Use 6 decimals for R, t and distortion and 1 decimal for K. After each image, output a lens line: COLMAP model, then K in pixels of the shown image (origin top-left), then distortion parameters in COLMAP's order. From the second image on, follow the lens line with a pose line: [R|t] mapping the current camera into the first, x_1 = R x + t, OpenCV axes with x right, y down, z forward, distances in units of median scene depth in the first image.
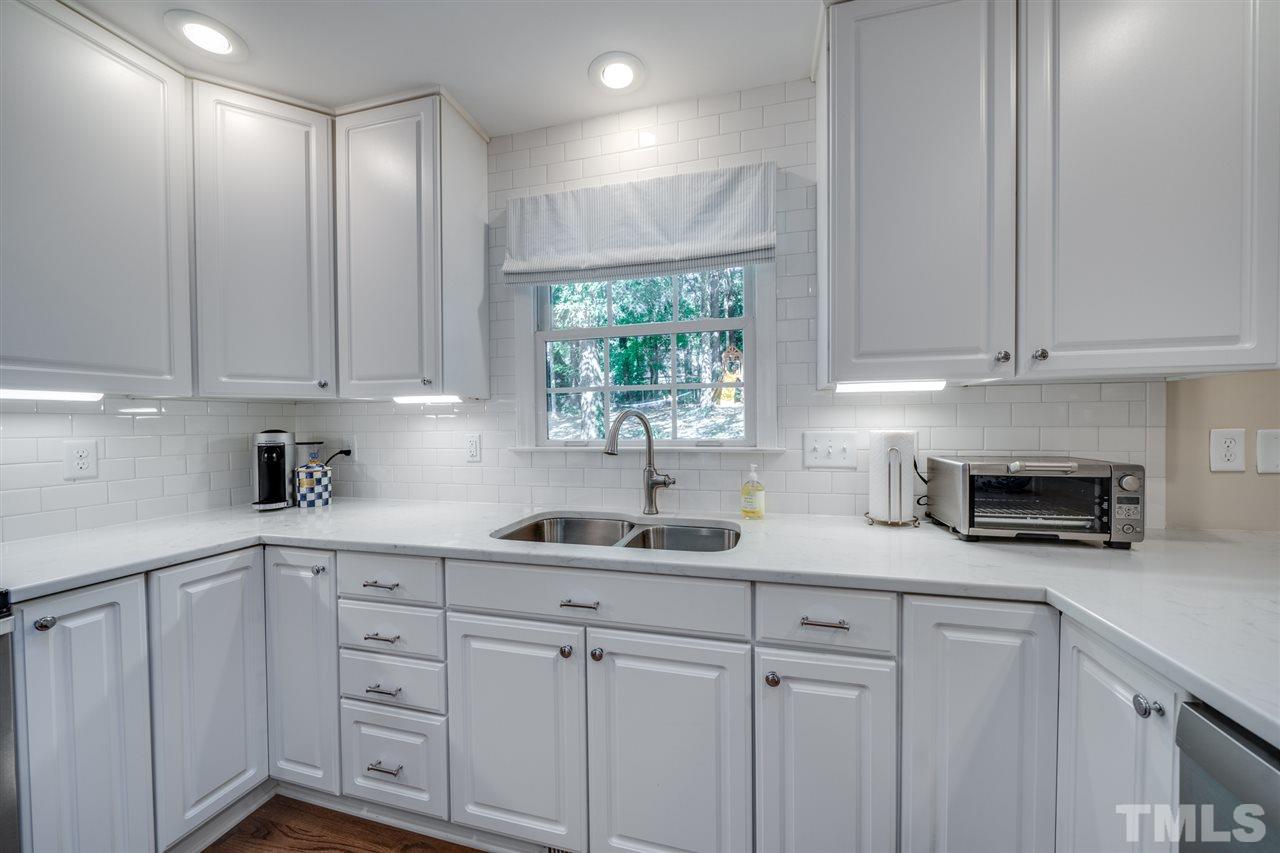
lens RADIAL K [[462.7, 0, 636.2], [0, 462.7, 430.2], [0, 0, 1]] dist [-0.003828, -0.000072]
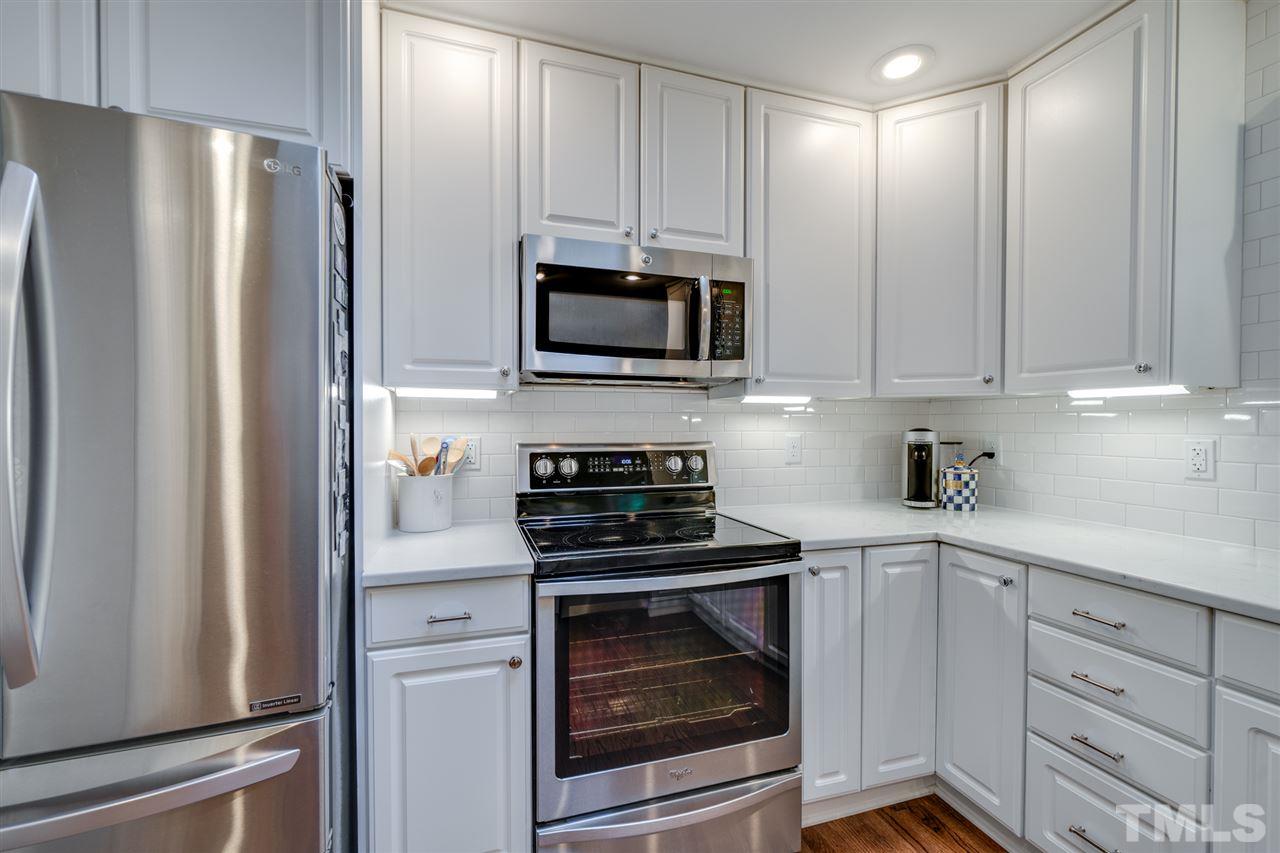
lens RADIAL K [[541.0, 0, 636.2], [0, 541.0, 430.1], [0, 0, 1]] dist [-0.001142, 0.000089]
pose [[0.538423, 0.020139, -0.842434, -0.164086], [-0.020256, 0.999735, 0.010954, 0.003270], [0.842431, 0.011167, 0.538688, -0.190147]]
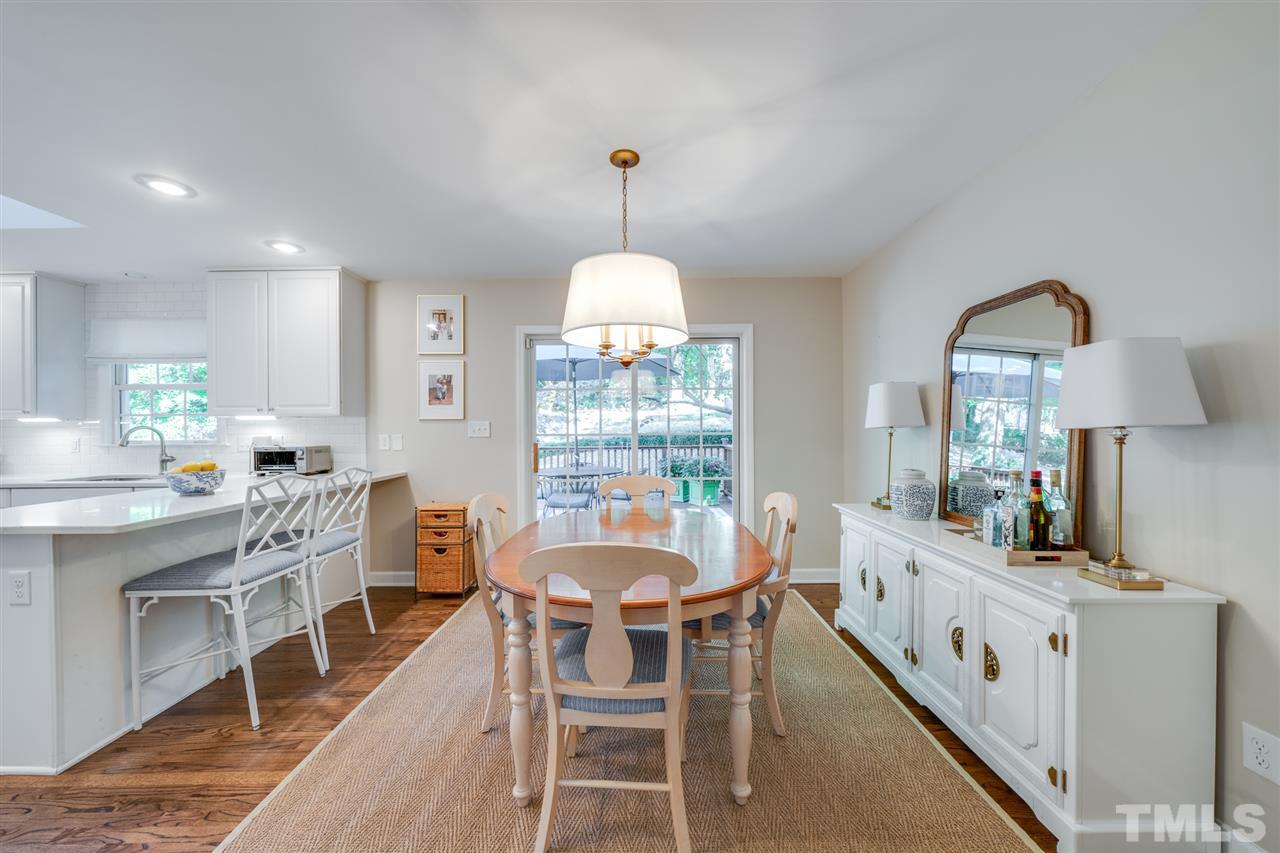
lens RADIAL K [[462.7, 0, 636.2], [0, 462.7, 430.2], [0, 0, 1]] dist [-0.003828, -0.000072]
pose [[0.967163, 0.002559, 0.254144, 1.801352], [0.001289, 0.999887, -0.014972, 0.011292], [-0.254154, 0.014808, 0.967050, -1.819942]]
